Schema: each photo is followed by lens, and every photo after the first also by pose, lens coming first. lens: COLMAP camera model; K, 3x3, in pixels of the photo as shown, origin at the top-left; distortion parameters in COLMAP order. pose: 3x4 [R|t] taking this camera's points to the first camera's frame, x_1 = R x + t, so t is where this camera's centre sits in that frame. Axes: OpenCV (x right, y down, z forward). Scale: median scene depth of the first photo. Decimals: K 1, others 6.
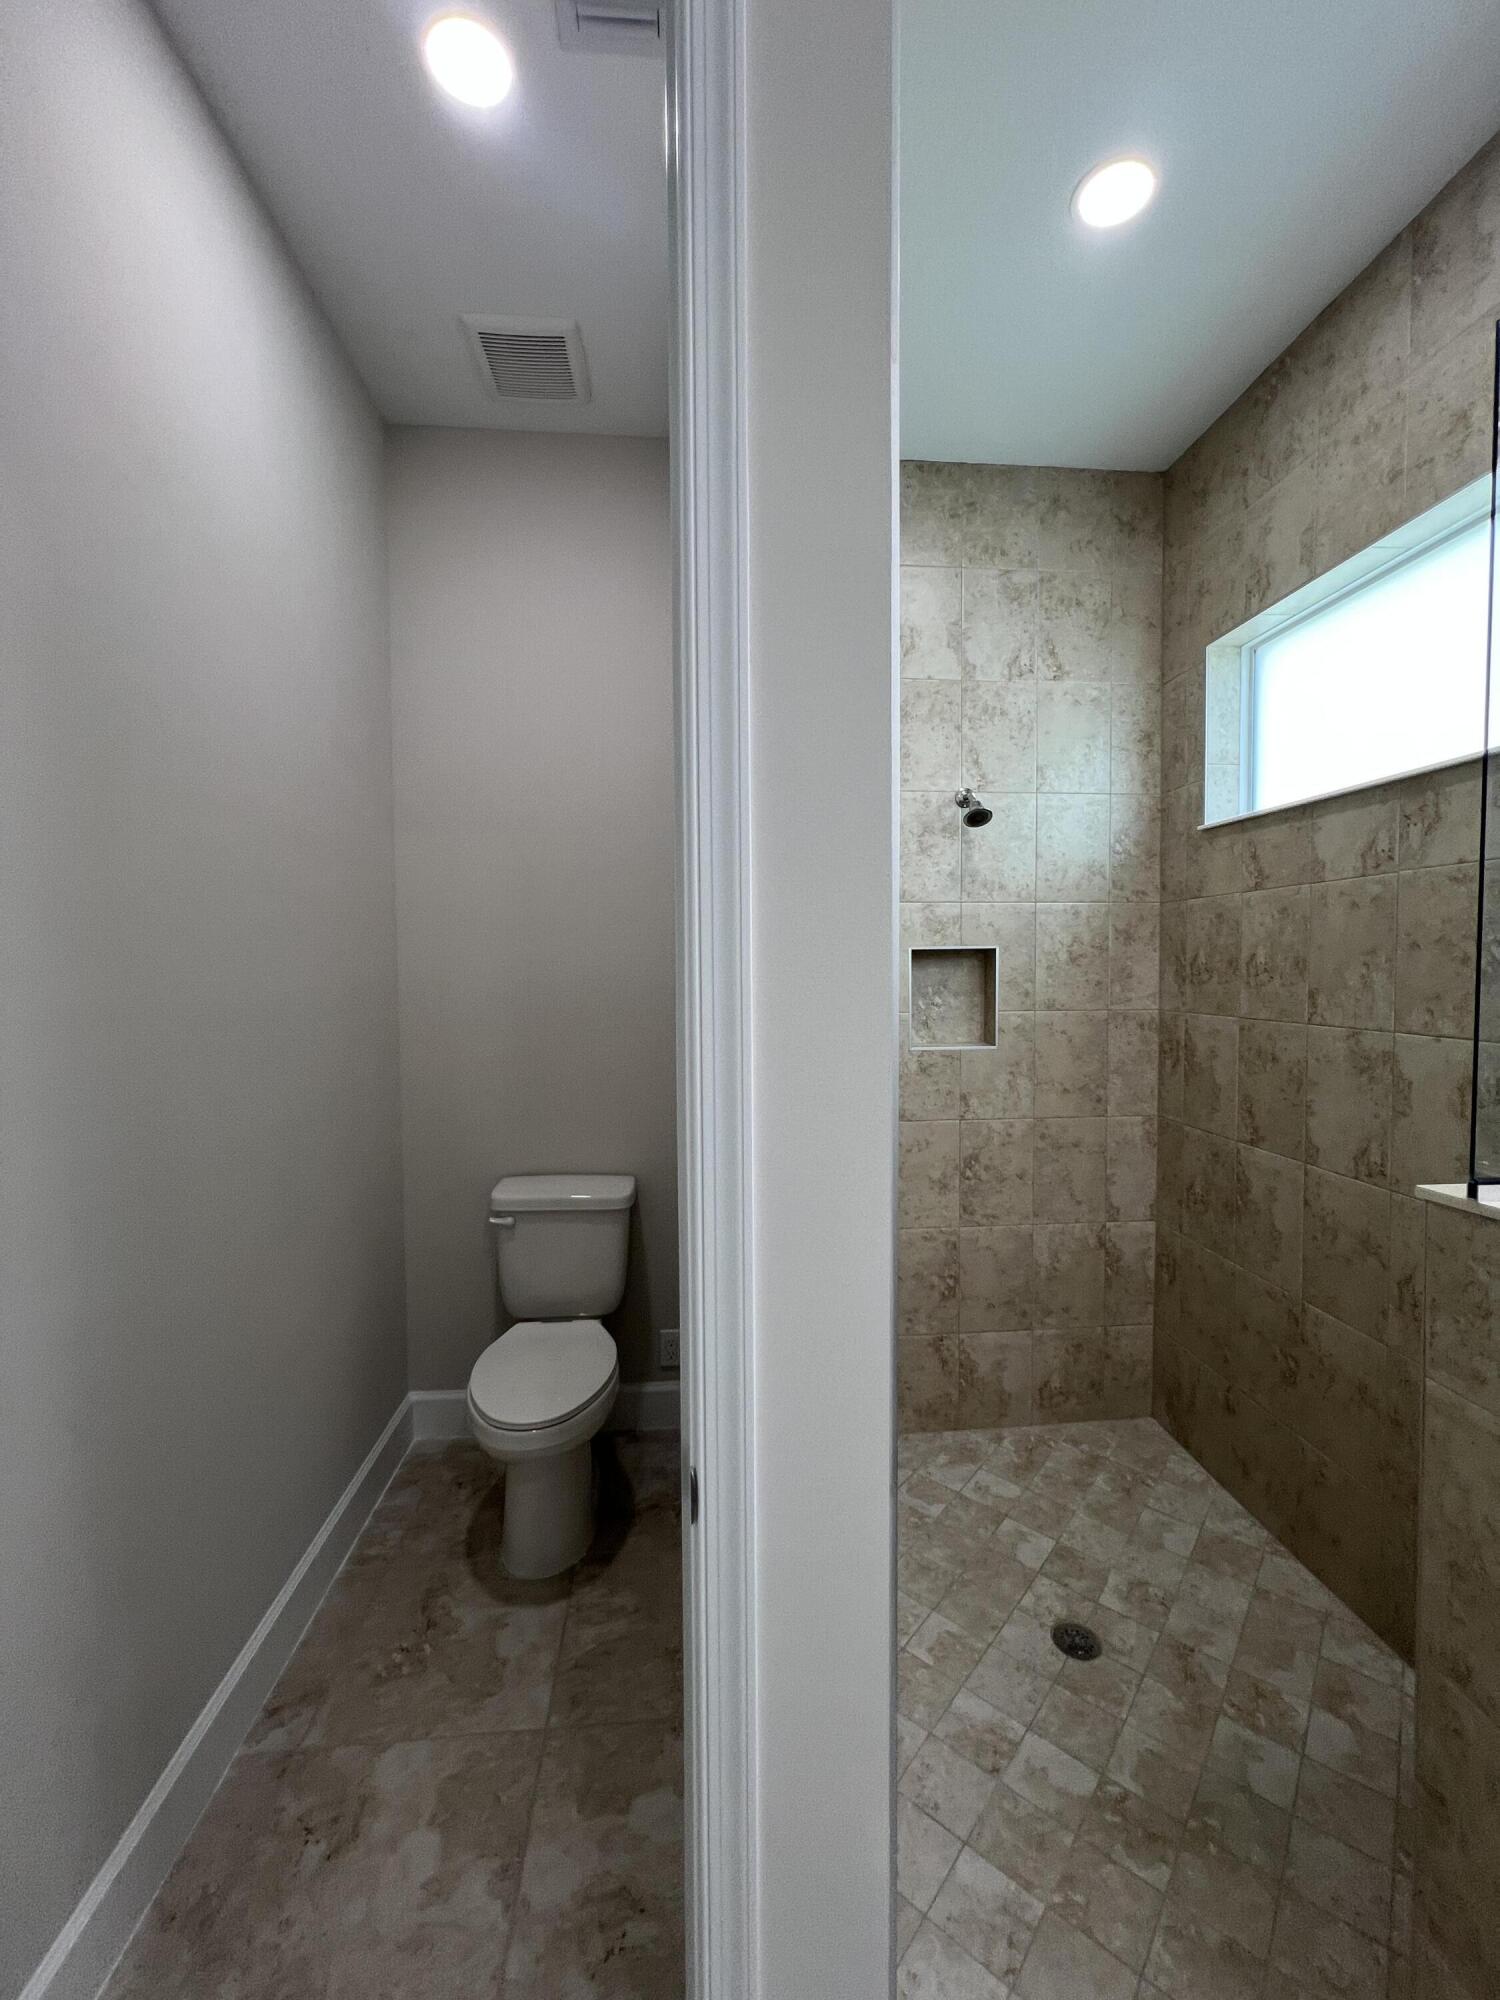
lens RADIAL K [[803.9, 0, 753.0], [0, 803.9, 995.8], [0, 0, 1]] dist [0.000386, 0.000823]
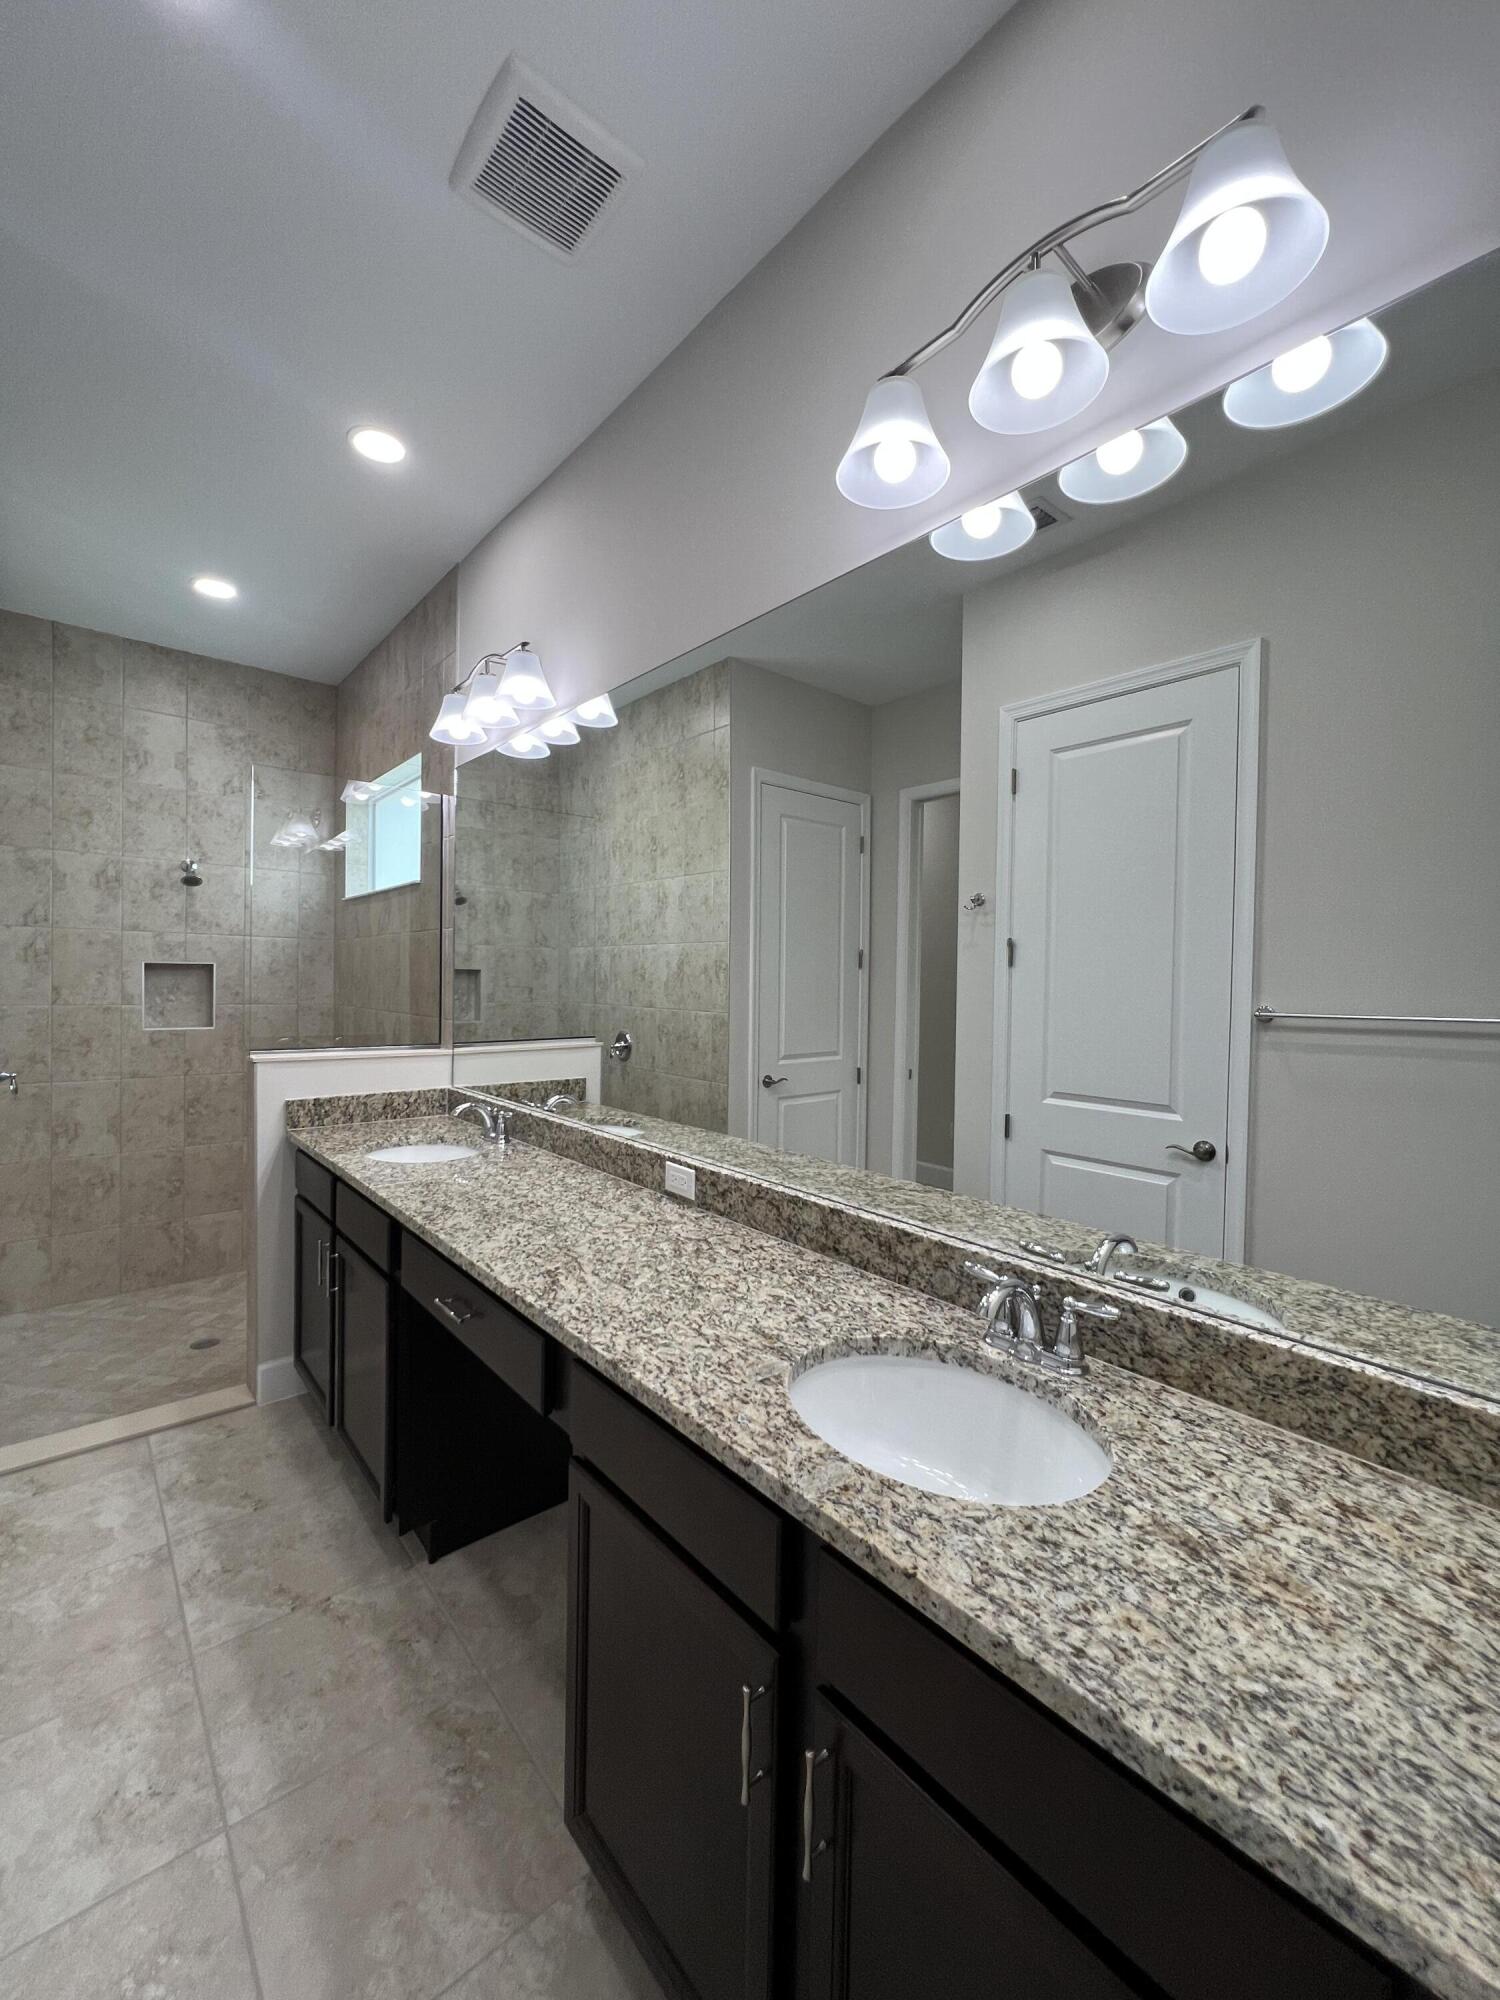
lens RADIAL K [[803.9, 0, 745.0], [0, 803.9, 995.8], [0, 0, 1]] dist [0.000386, 0.000823]
pose [[0.814517, 0.010141, 0.580051, 0.237491], [0.002146, 0.999788, -0.020492, 0.036569], [-0.580136, 0.017935, 0.814322, -0.863947]]
